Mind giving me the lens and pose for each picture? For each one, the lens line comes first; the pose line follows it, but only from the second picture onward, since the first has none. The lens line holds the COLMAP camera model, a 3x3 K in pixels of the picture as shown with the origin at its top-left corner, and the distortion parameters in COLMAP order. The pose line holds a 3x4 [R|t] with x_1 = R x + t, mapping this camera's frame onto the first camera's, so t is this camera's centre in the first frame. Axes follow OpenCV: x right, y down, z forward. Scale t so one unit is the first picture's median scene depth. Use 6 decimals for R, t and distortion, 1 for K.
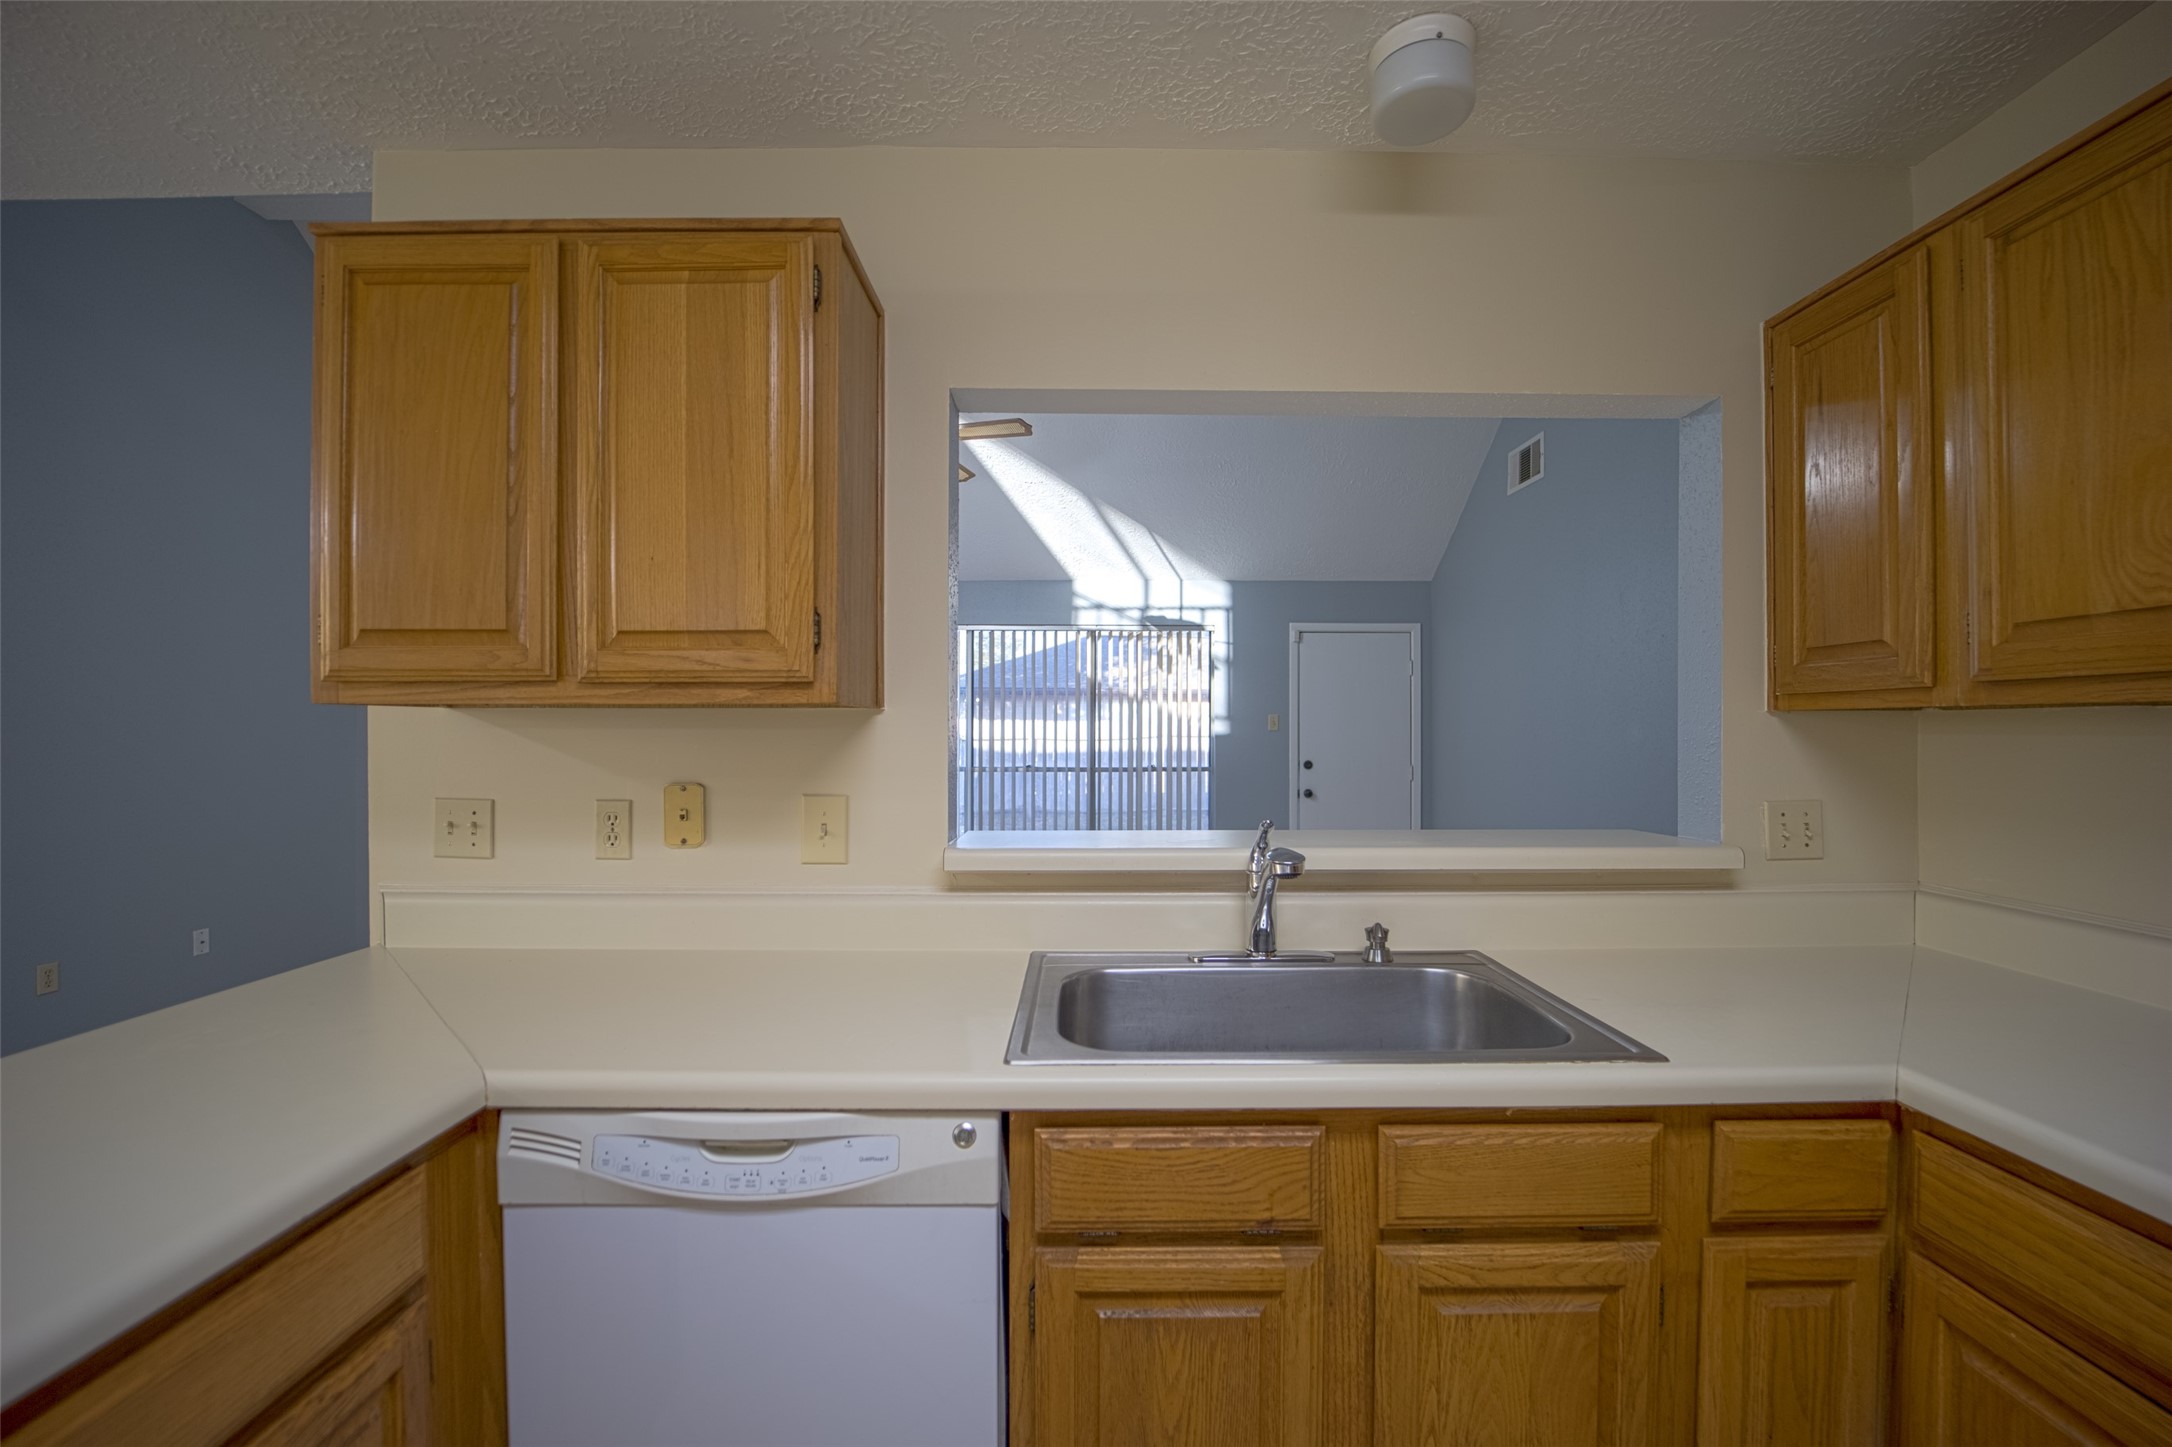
lens RADIAL K [[871.8, 0, 1088.6], [0, 871.8, 734.2], [0, 0, 1]] dist [-0.014920, -0.000007]
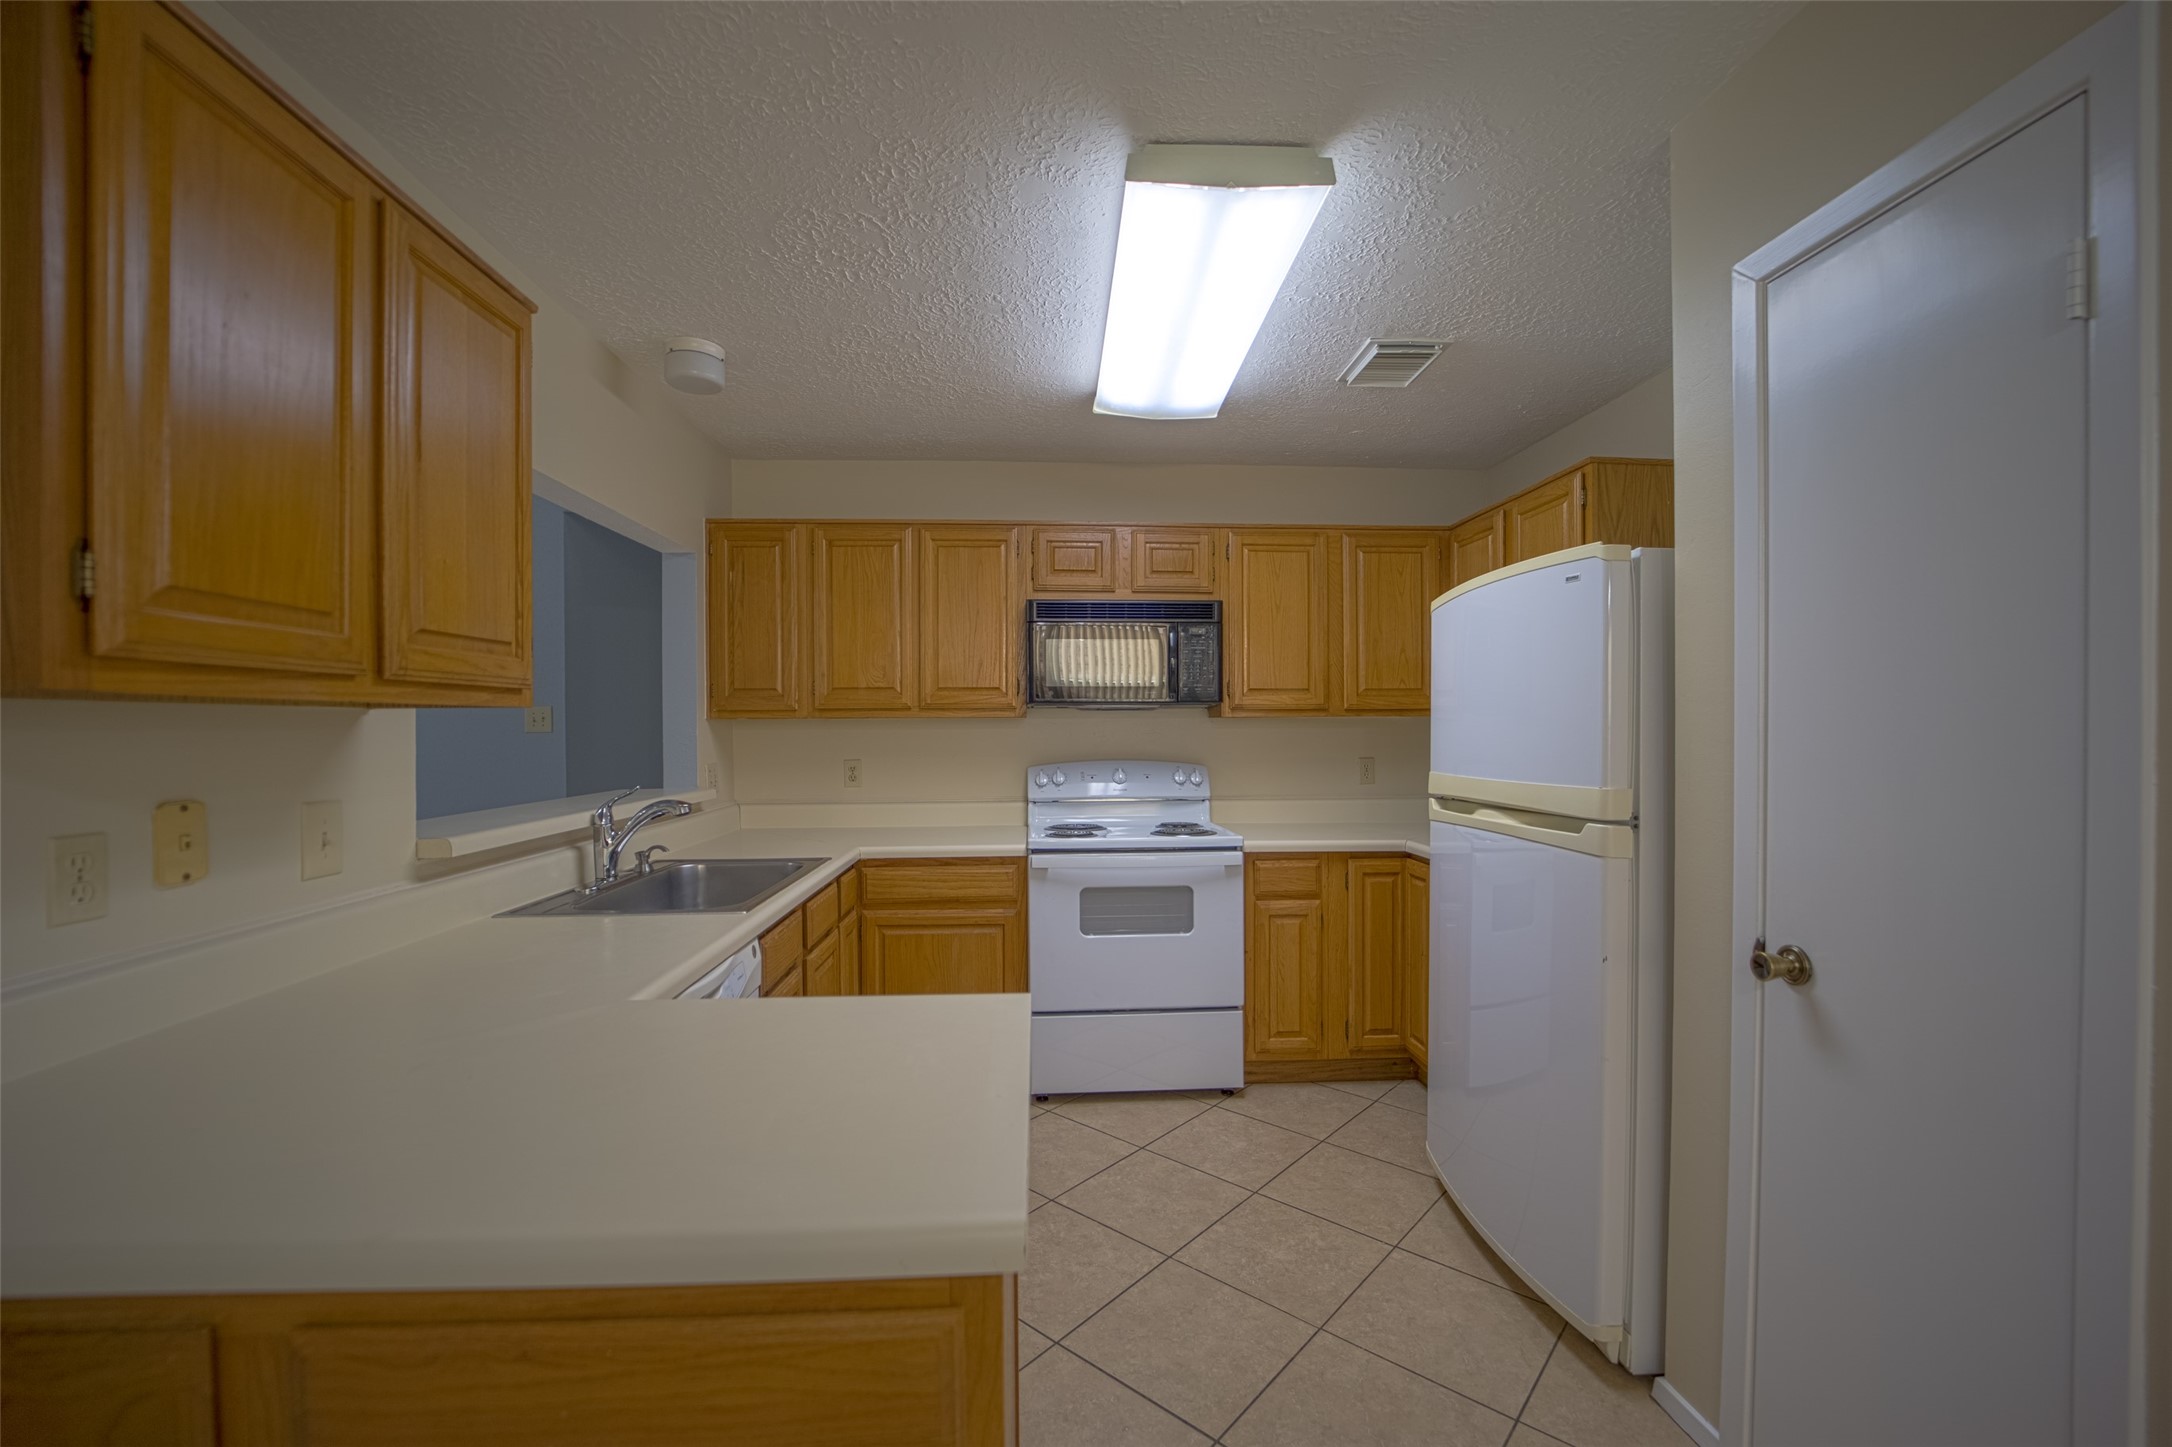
lens RADIAL K [[871.8, 0, 1088.6], [0, 871.8, 734.2], [0, 0, 1]] dist [-0.014920, -0.000007]
pose [[-0.047343, -0.008687, 0.998841, -1.547753], [0.008970, 0.999918, 0.009122, -0.002514], [-0.998838, 0.009391, -0.047262, 0.297895]]
